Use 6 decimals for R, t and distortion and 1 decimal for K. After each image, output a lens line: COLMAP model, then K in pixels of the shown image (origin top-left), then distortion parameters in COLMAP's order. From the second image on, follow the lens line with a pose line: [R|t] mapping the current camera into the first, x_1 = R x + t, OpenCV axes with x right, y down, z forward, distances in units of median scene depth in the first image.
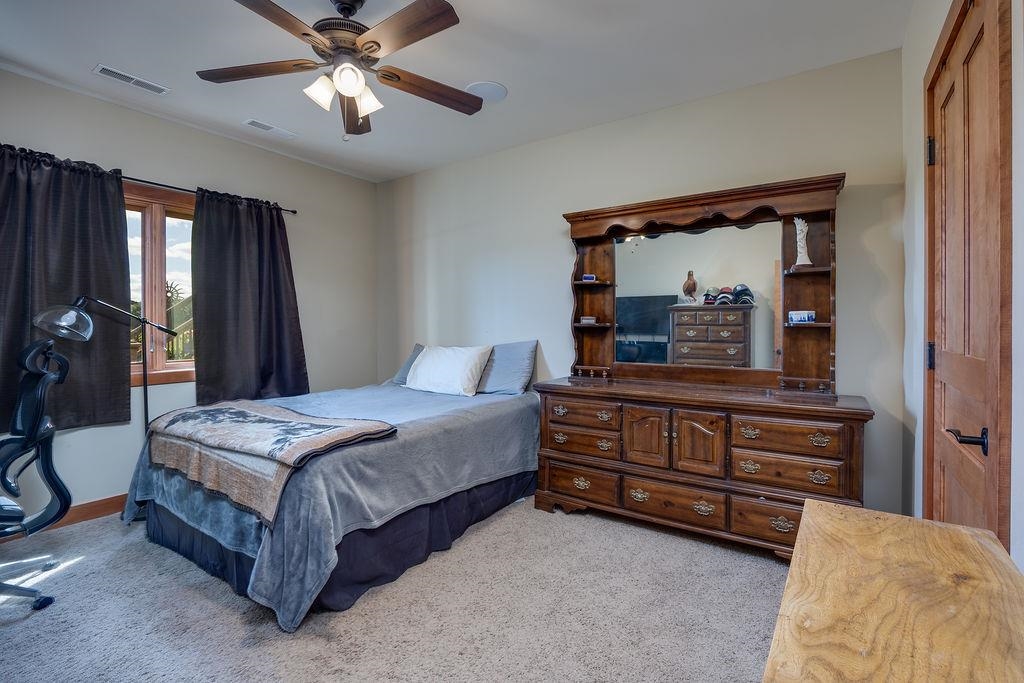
lens RADIAL K [[448.6, 0, 511.8], [0, 448.6, 333.5], [0, 0, 1]] dist [-0.001805, -0.000078]
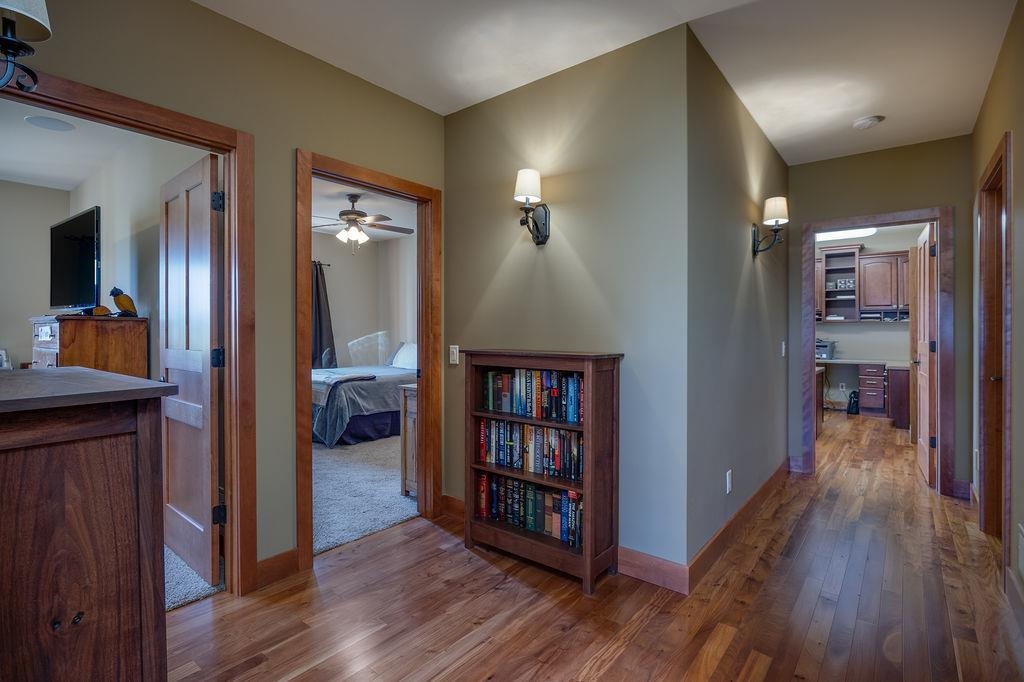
lens RADIAL K [[478.1, 0, 517.0], [0, 478.1, 338.2], [0, 0, 1]] dist [-0.001400, -0.000186]
pose [[0.998250, 0.001504, -0.059115, 0.652893], [-0.001391, 0.999997, 0.001952, 0.013072], [0.059118, -0.001866, 0.998249, -1.497330]]
